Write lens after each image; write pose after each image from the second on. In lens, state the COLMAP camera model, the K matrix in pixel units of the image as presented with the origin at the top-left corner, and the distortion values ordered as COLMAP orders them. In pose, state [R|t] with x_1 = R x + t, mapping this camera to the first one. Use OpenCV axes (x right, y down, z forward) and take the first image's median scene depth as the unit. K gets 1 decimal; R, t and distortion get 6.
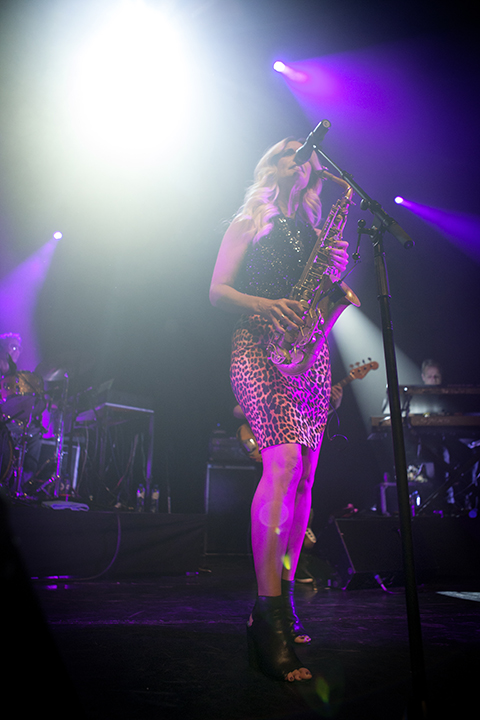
lens RADIAL K [[496.0, 0, 240.0], [0, 496.0, 360.0], [0, 0, 1]] dist [-0.093384, 0.067992]
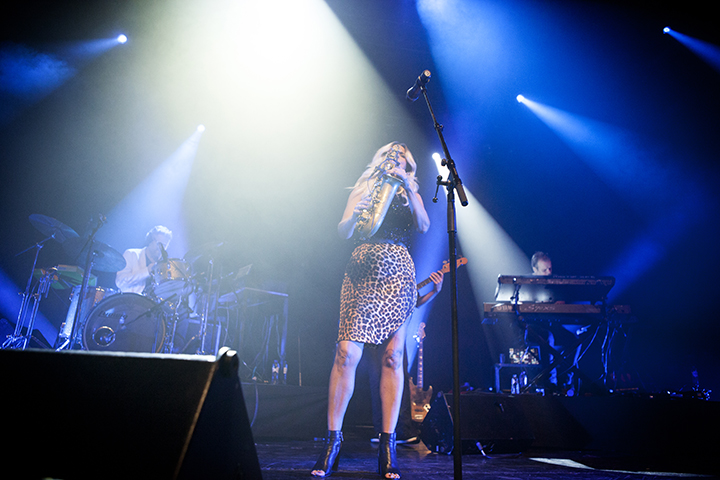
lens RADIAL K [[496.0, 0, 360.0], [0, 496.0, 240.0], [0, 0, 1]] dist [-0.093384, 0.067992]
pose [[0.999485, 0.014097, -0.028821, 0.019390], [-0.014045, 0.999899, 0.002015, -0.026386], [0.028846, -0.001609, 0.999583, -0.116699]]
